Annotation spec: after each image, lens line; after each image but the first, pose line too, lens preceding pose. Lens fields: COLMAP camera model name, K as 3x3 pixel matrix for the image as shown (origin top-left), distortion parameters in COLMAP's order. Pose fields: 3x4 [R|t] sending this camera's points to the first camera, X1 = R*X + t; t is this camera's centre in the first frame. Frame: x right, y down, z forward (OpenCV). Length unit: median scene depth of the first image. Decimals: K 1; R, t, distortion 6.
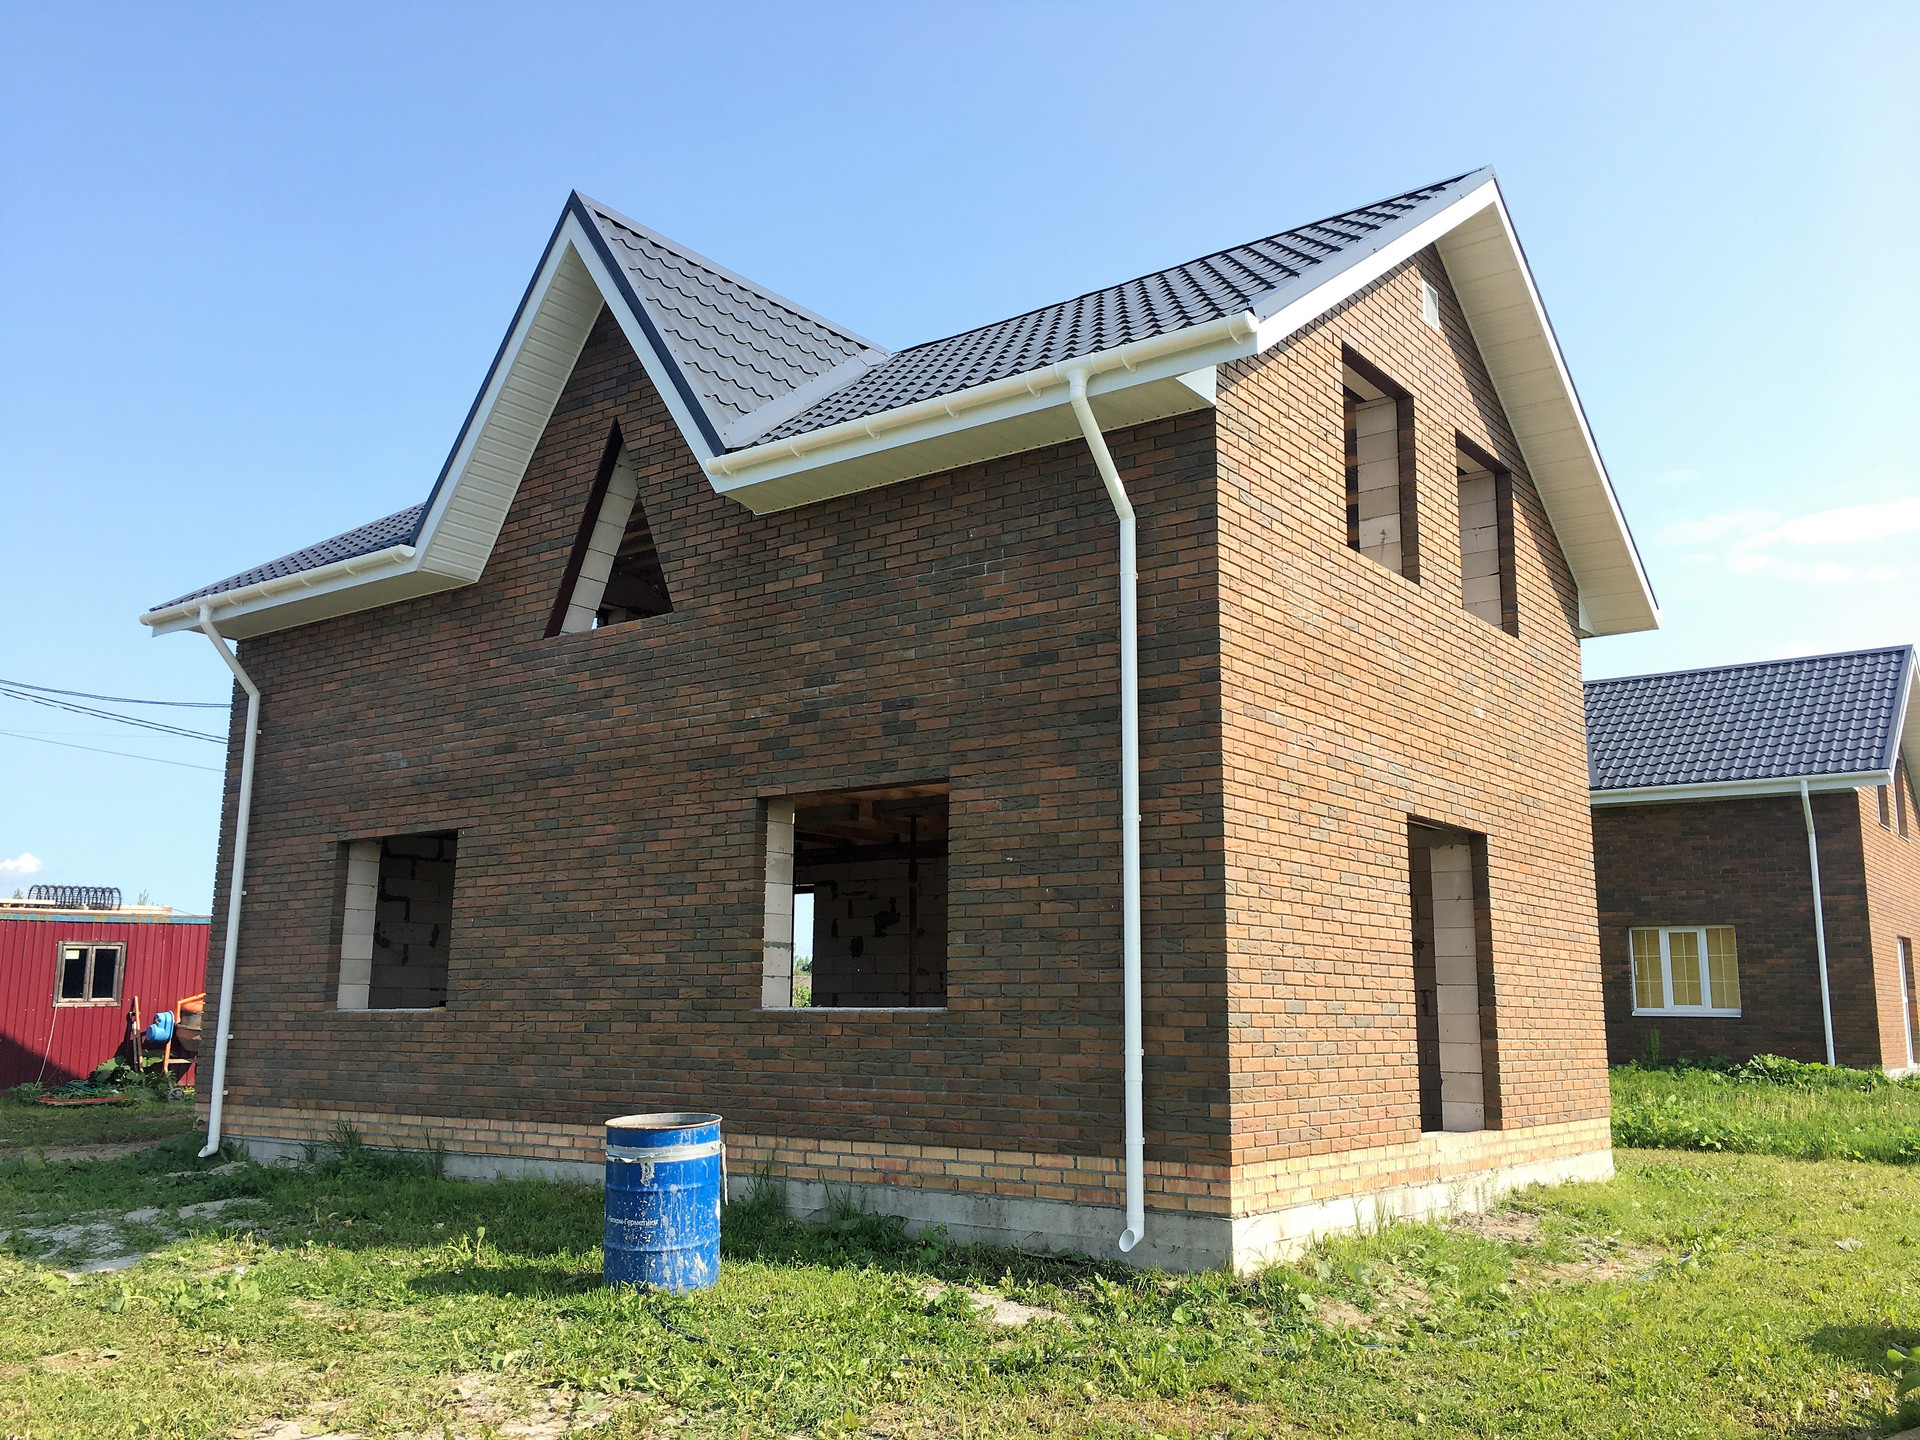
lens RADIAL K [[1617.1, 0, 964.7], [0, 1617.1, 731.9], [0, 0, 1]] dist [0.047069, -0.002484]
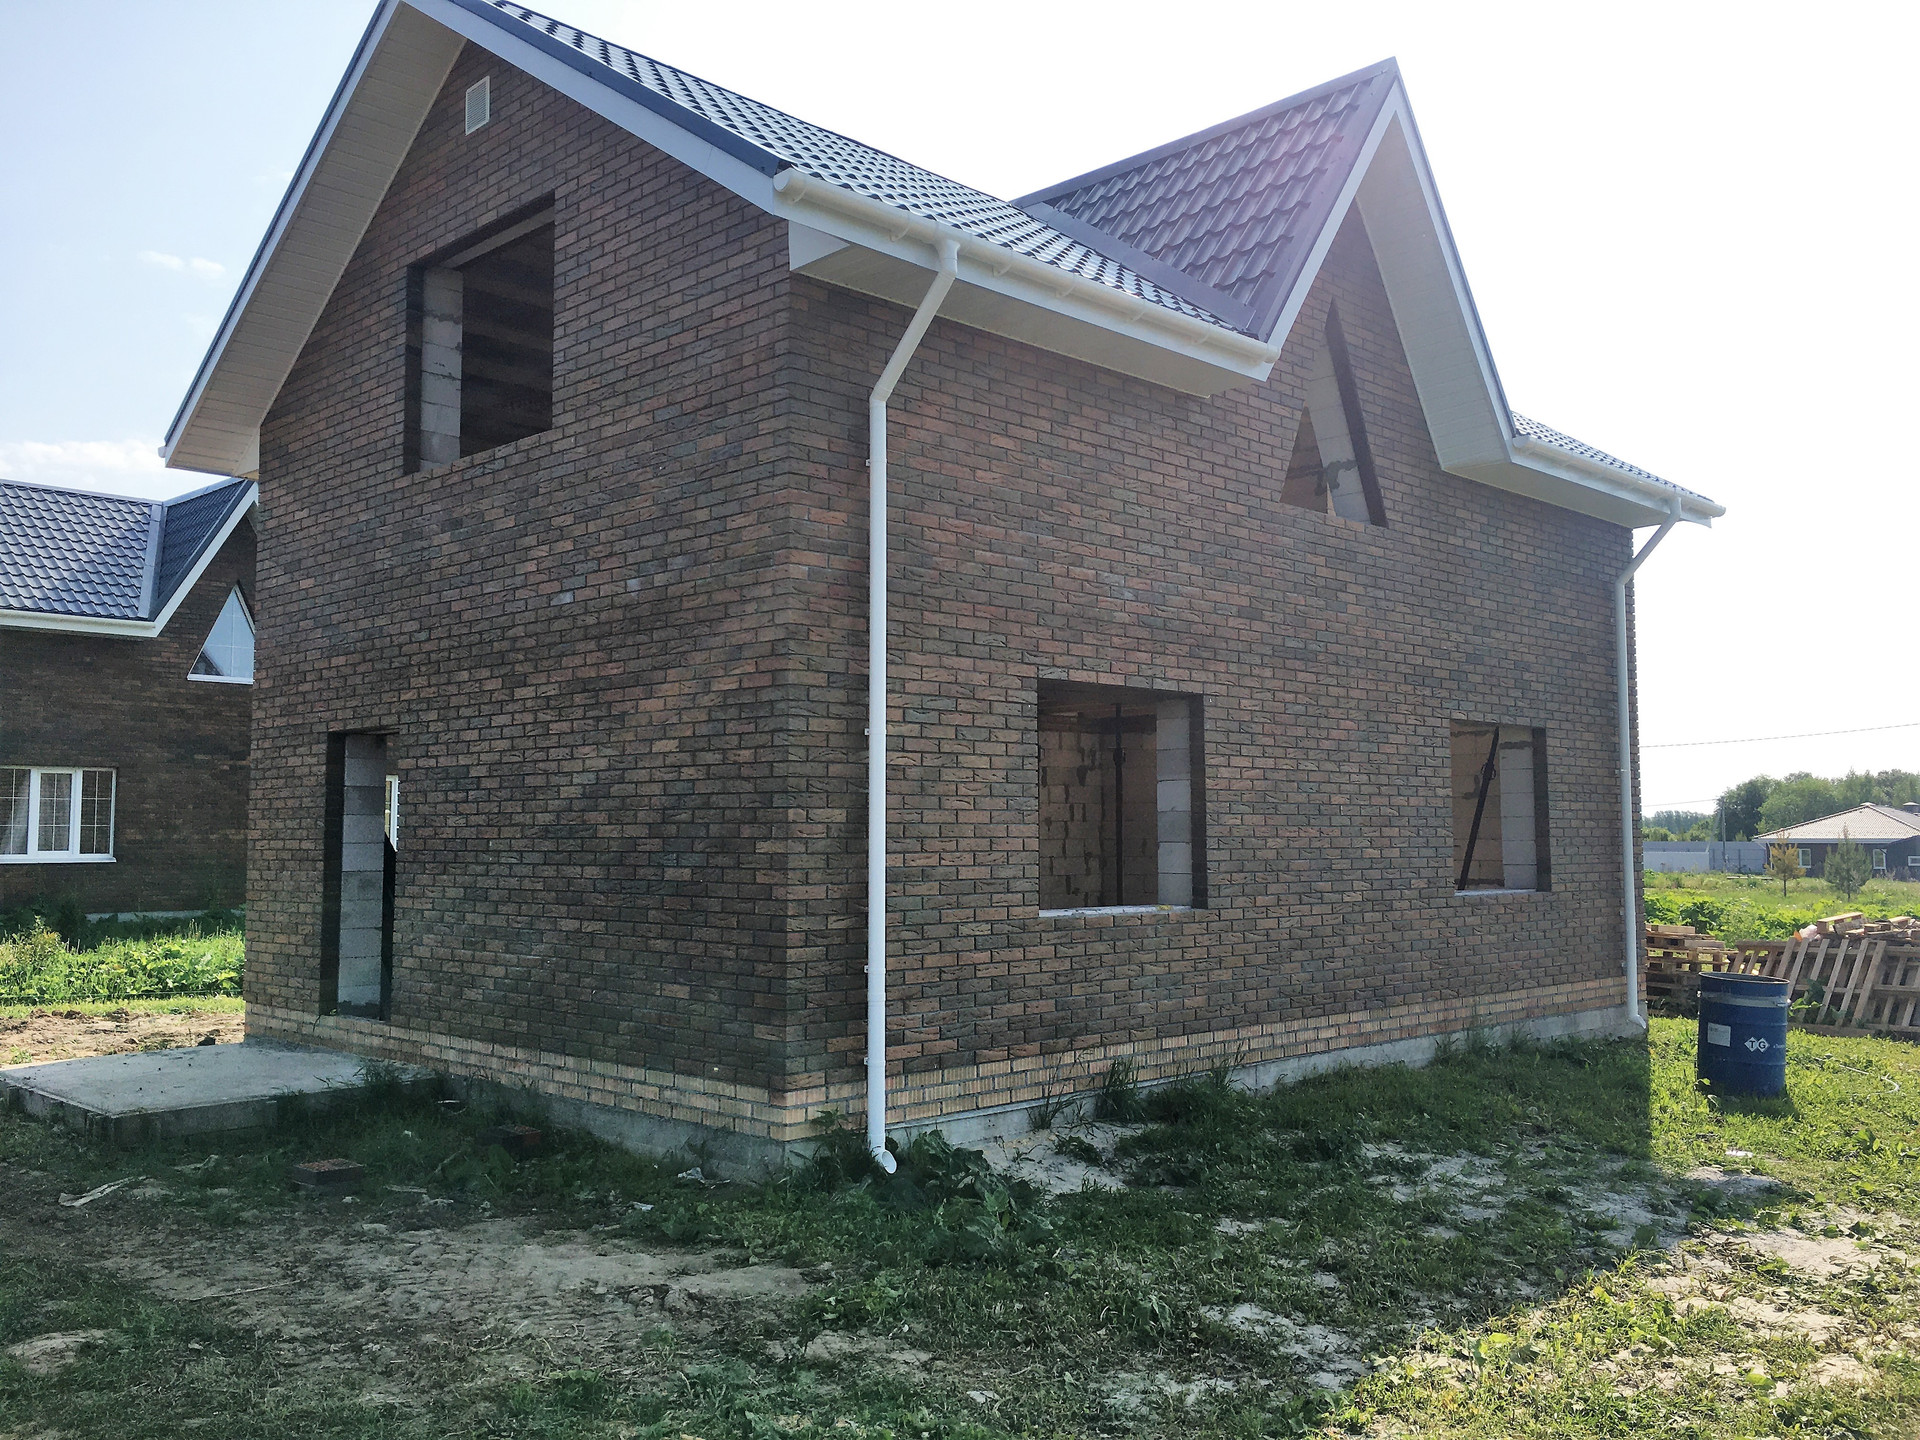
lens RADIAL K [[1646.2, 0, 966.6], [0, 1646.2, 716.0], [0, 0, 1]] dist [0.083589, -0.100534]
pose [[0.141082, 0.056476, 0.988386, -1.240250], [-0.180806, 0.983050, -0.030363, 0.125503], [-0.973347, -0.174423, 0.148902, 1.049717]]
